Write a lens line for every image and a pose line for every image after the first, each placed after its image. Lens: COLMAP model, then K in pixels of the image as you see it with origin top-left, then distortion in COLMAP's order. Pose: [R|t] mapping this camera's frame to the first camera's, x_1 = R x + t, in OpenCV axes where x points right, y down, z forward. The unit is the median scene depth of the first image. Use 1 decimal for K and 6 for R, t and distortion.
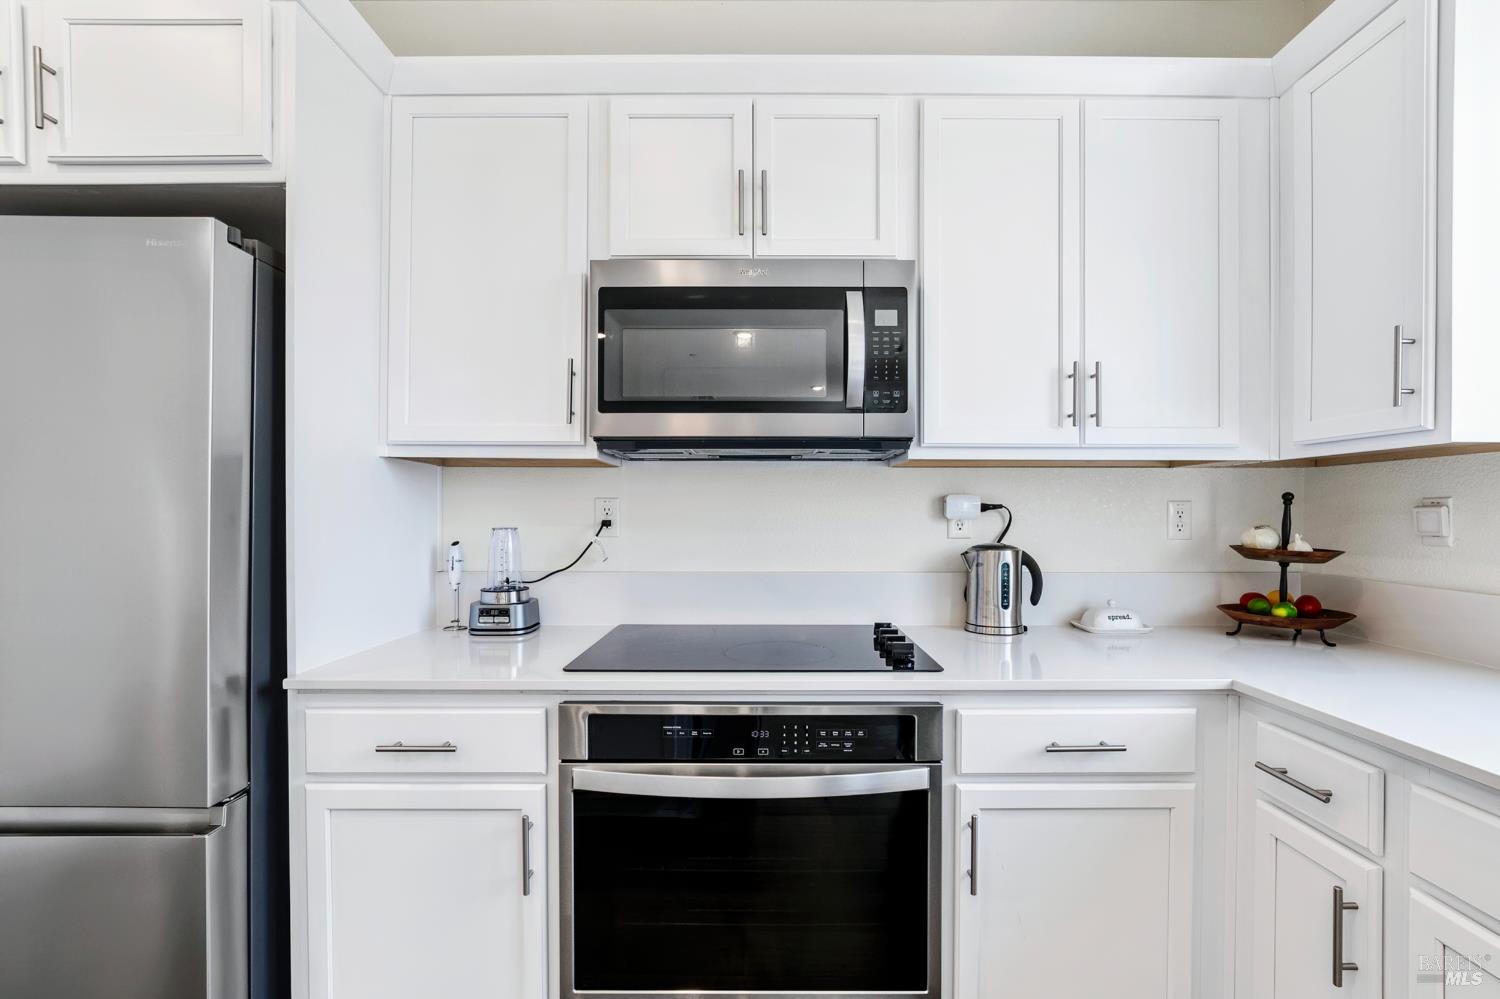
lens RADIAL K [[664.1, 0, 746.7], [0, 664.1, 529.7], [0, 0, 1]] dist [-0.014118, -0.000139]
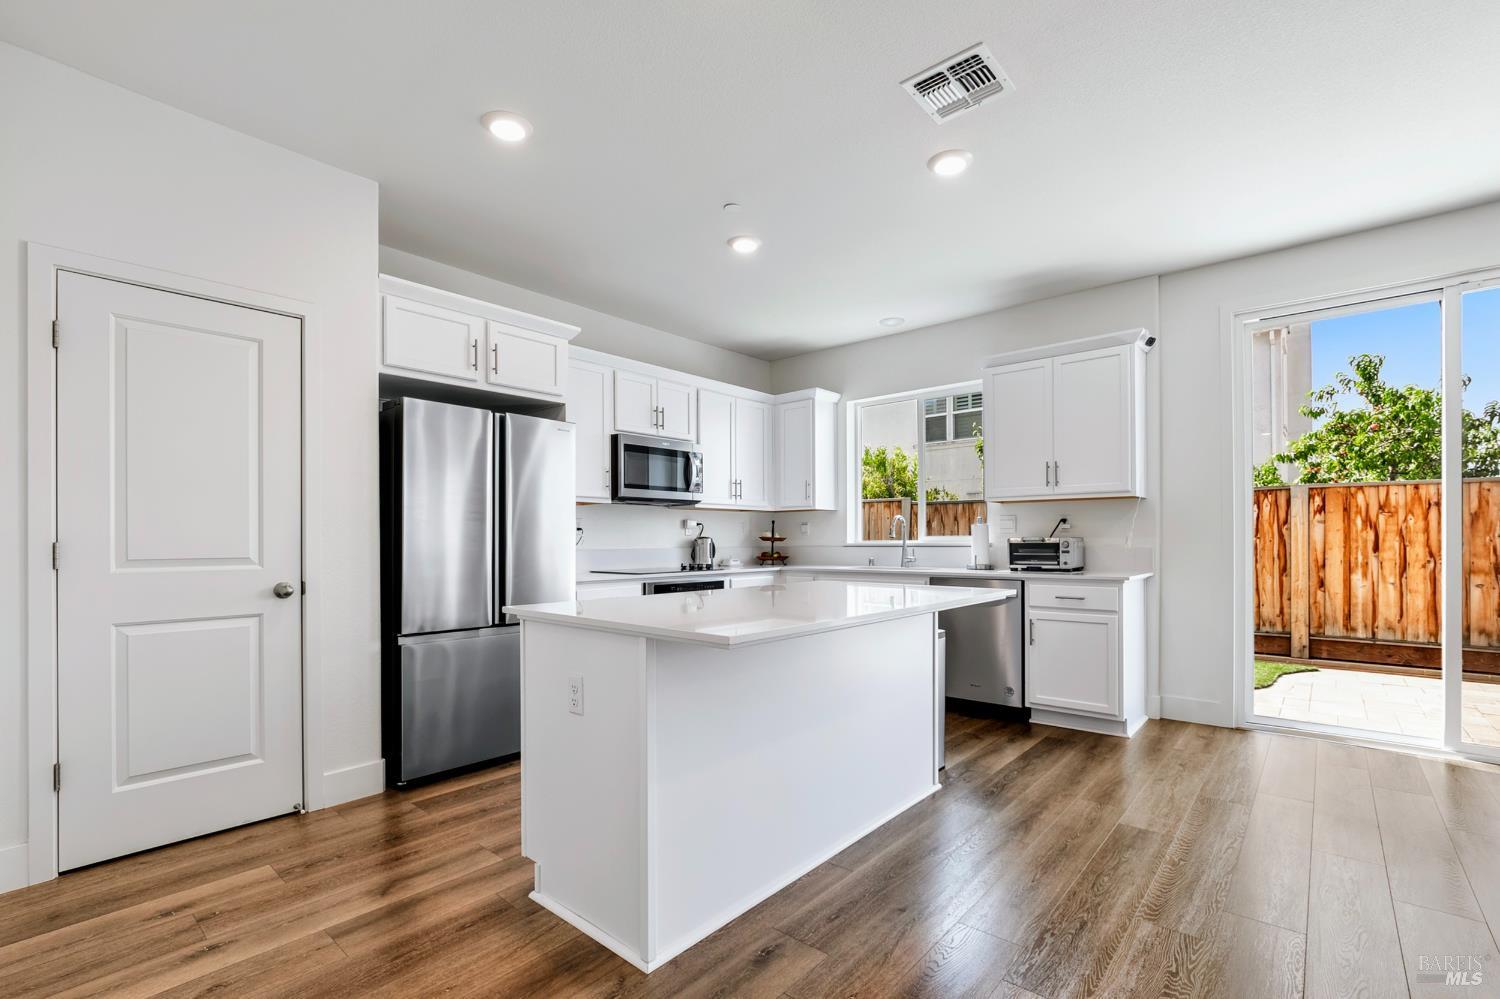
lens RADIAL K [[664.1, 0, 746.7], [0, 664.1, 529.7], [0, 0, 1]] dist [-0.014118, -0.000139]
pose [[0.662166, 0.002589, 0.749353, -1.758649], [0.021448, 0.999519, -0.022406, 0.062489], [-0.749050, 0.030909, 0.661792, -1.094275]]
